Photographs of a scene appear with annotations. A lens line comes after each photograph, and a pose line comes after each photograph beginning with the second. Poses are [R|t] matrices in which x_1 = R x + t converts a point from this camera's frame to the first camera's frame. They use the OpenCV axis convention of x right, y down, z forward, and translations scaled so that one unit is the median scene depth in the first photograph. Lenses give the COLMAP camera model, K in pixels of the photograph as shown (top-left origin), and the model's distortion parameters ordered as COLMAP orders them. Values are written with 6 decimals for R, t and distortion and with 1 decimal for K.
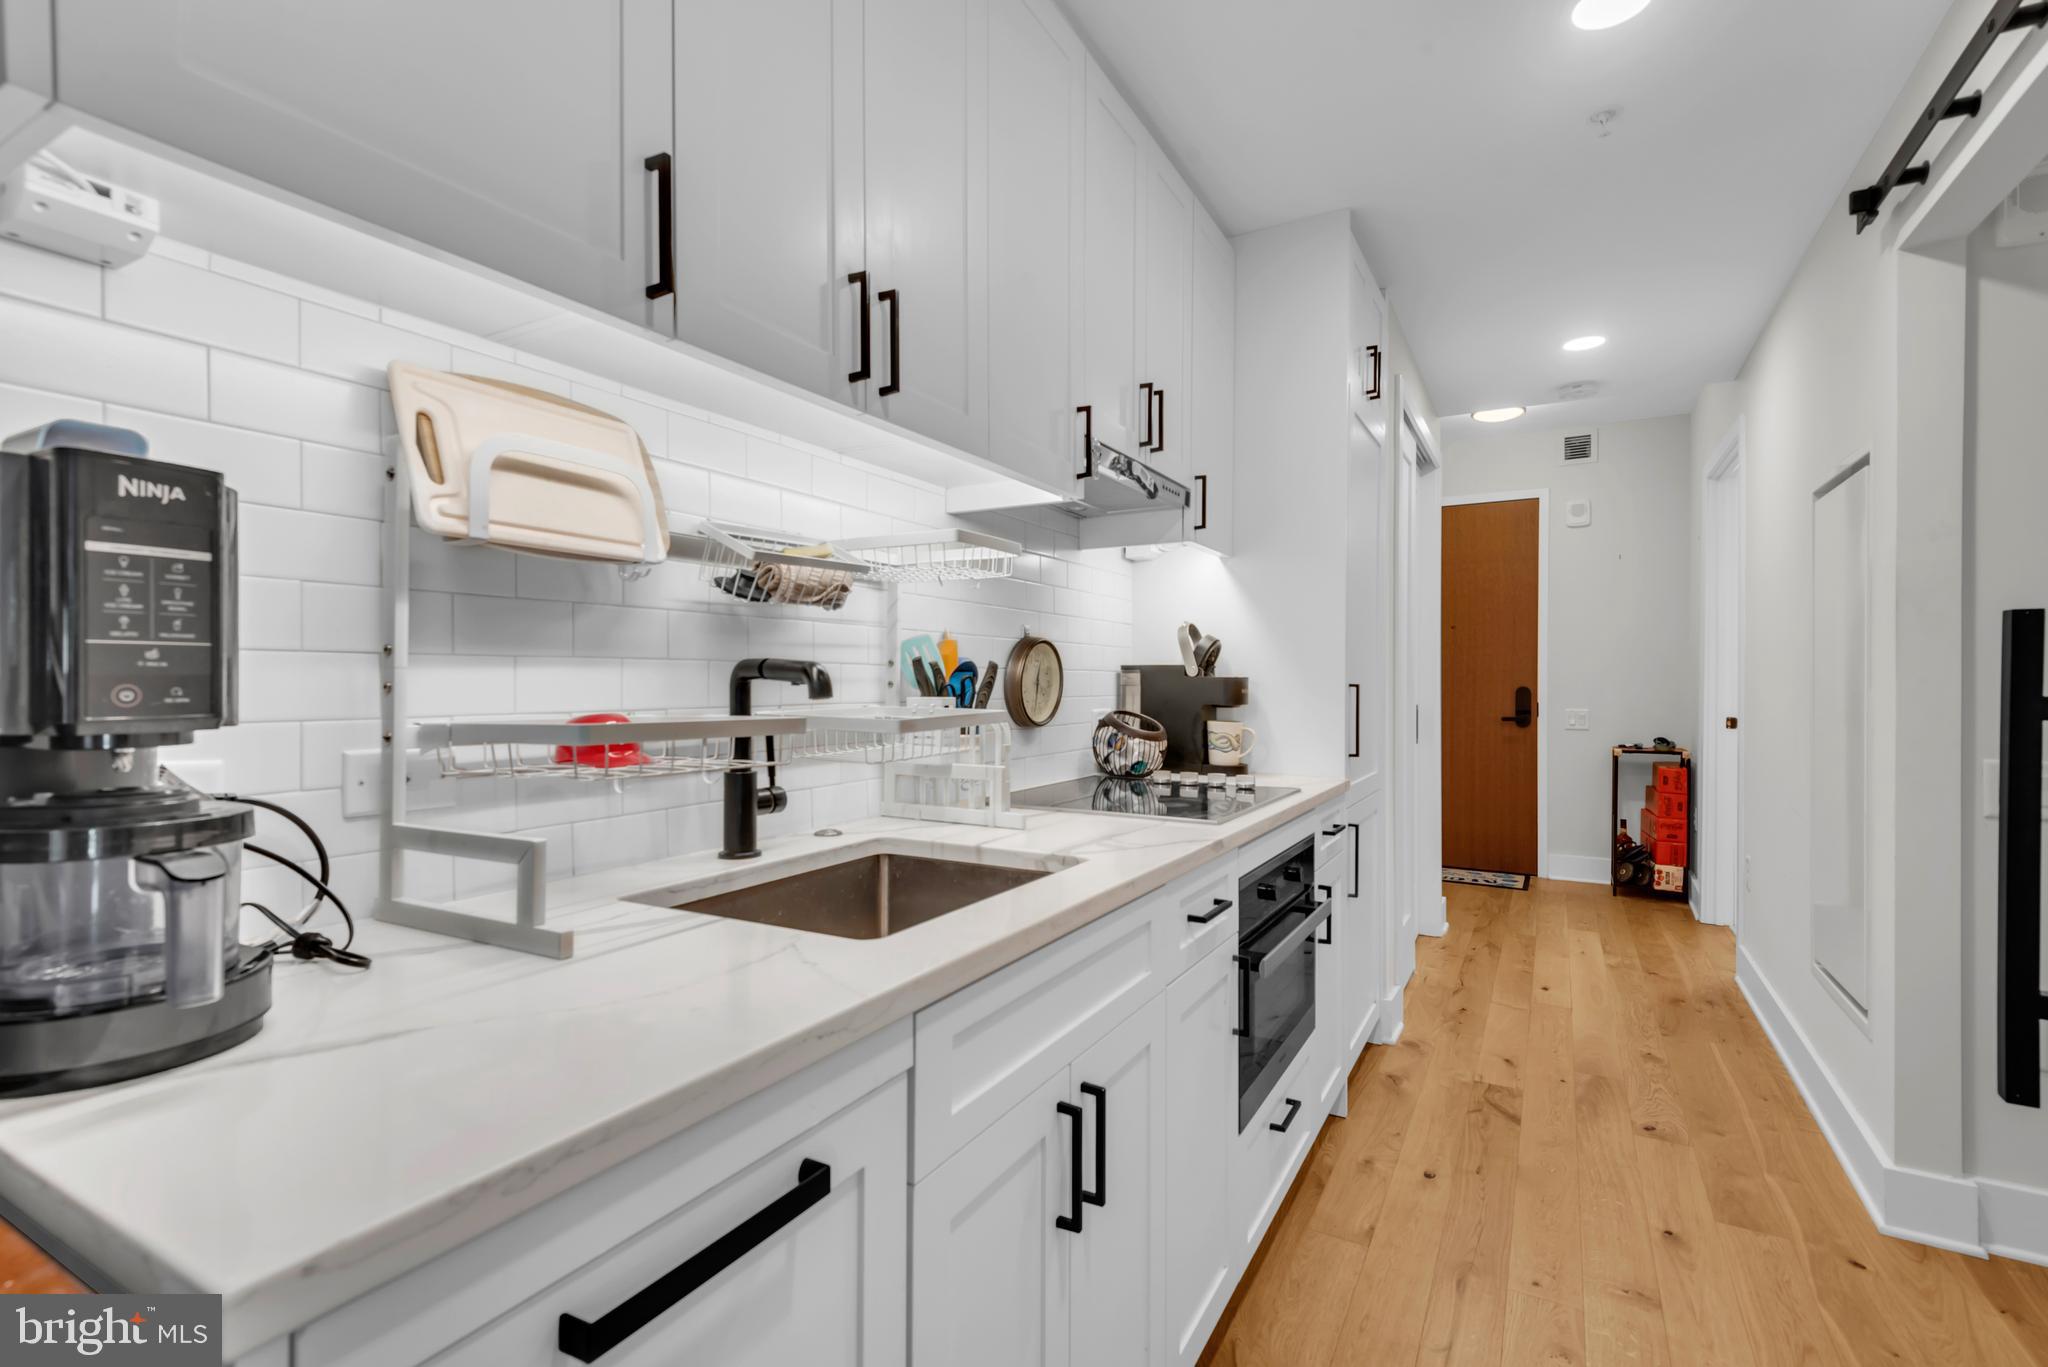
lens RADIAL K [[931.2, 0, 1030.6], [0, 931.2, 678.4], [0, 0, 1]] dist [0.013380, -0.004707]
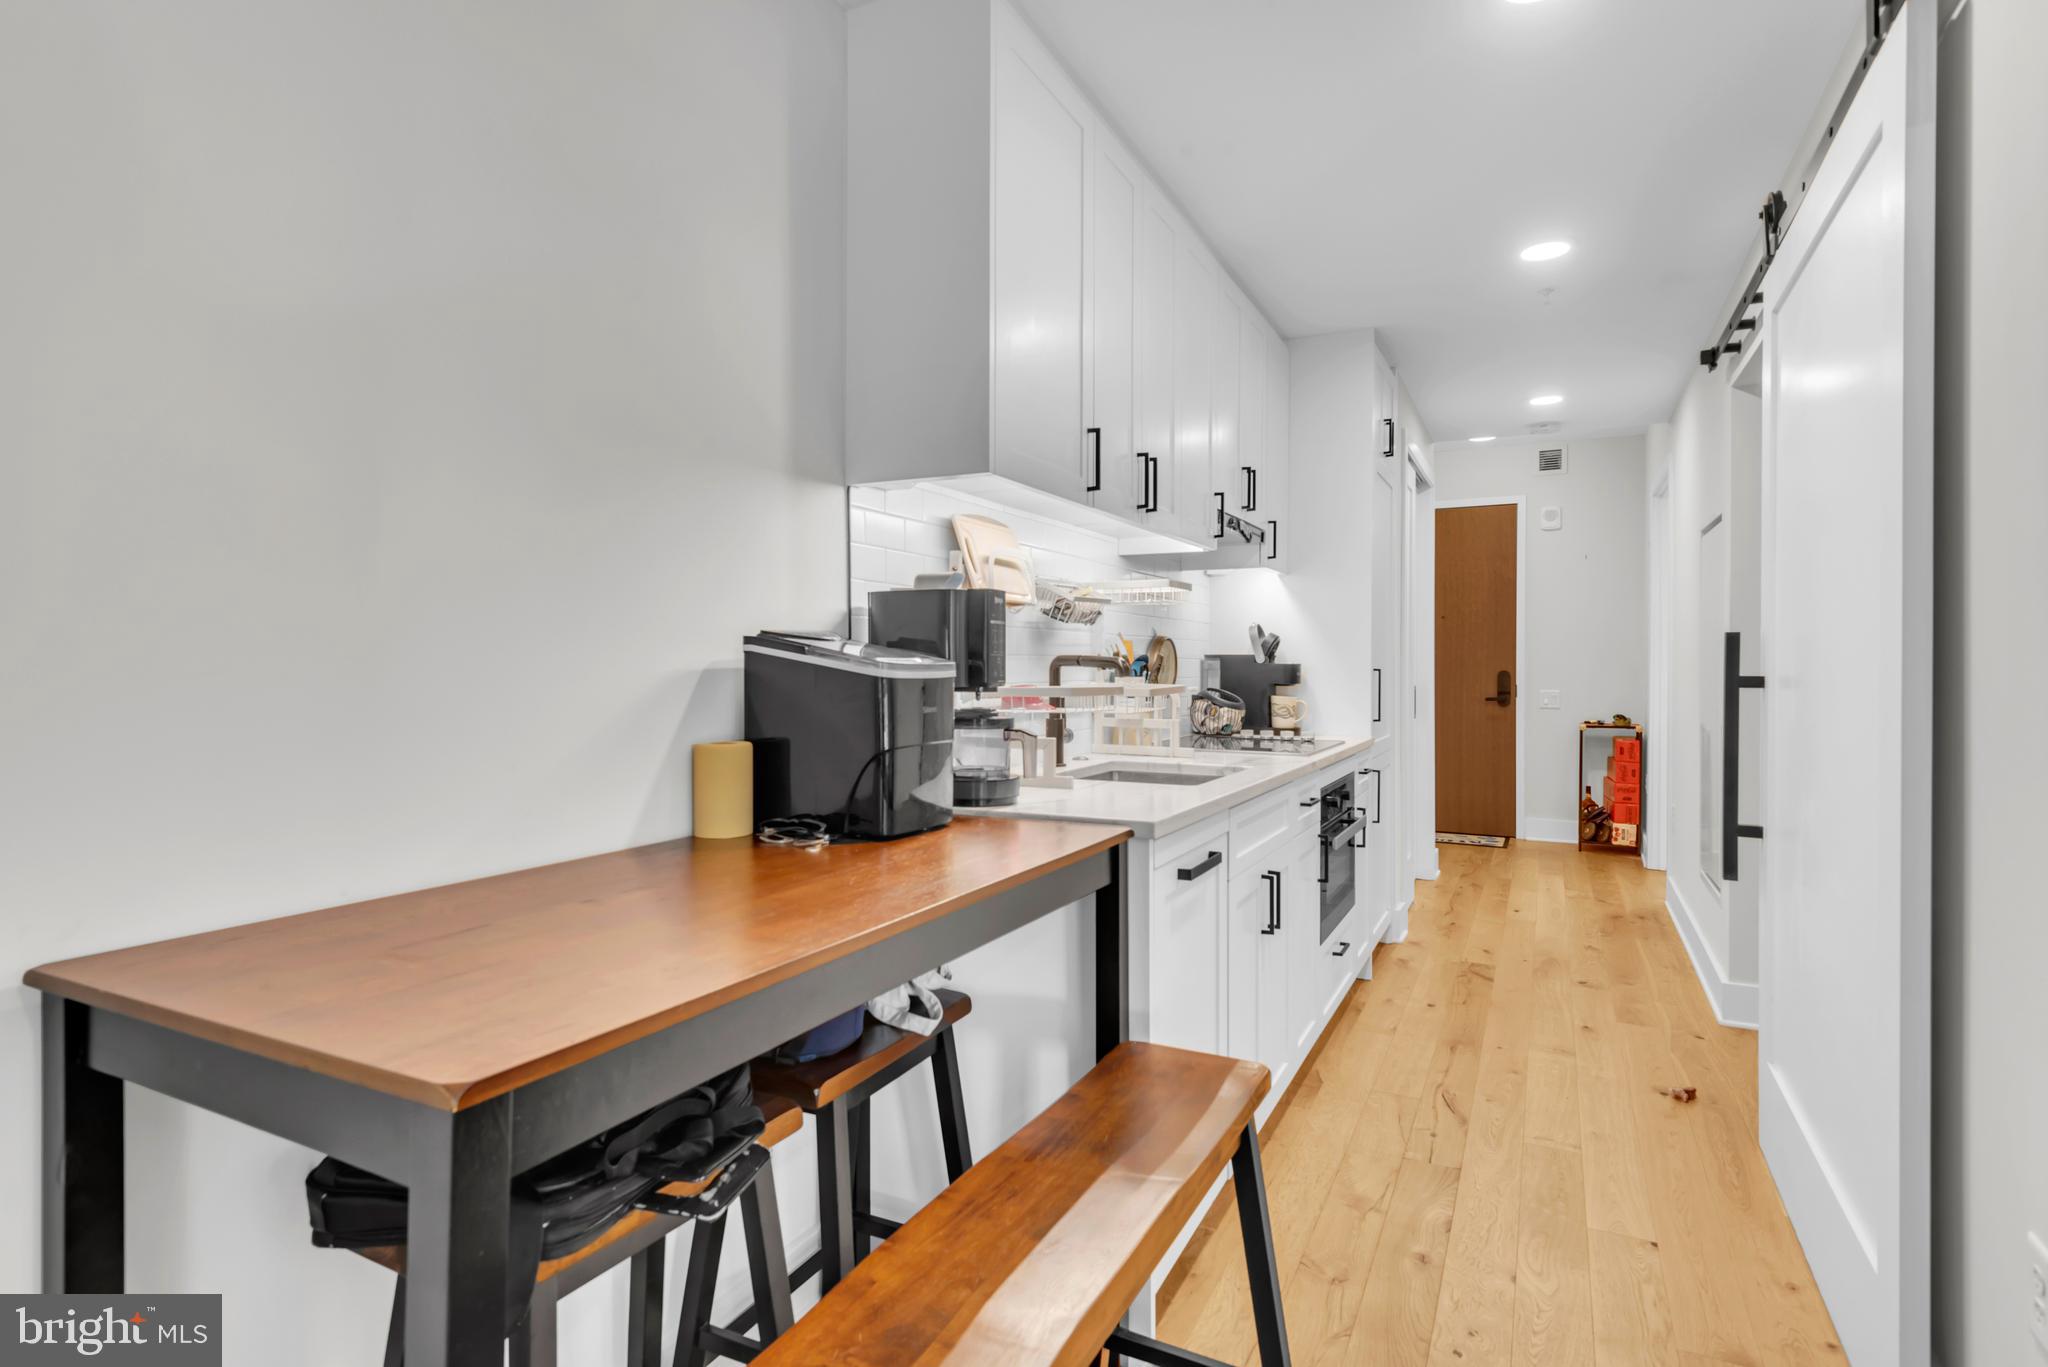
lens RADIAL K [[1043.4, 0, 1017.2], [0, 1043.4, 666.4], [0, 0, 1]] dist [0.002499, 0.000345]
pose [[0.999144, -0.000862, 0.041364, -0.244546], [0.000709, 0.999993, 0.003708, -0.003245], [-0.041367, -0.003676, 0.999137, -0.511871]]
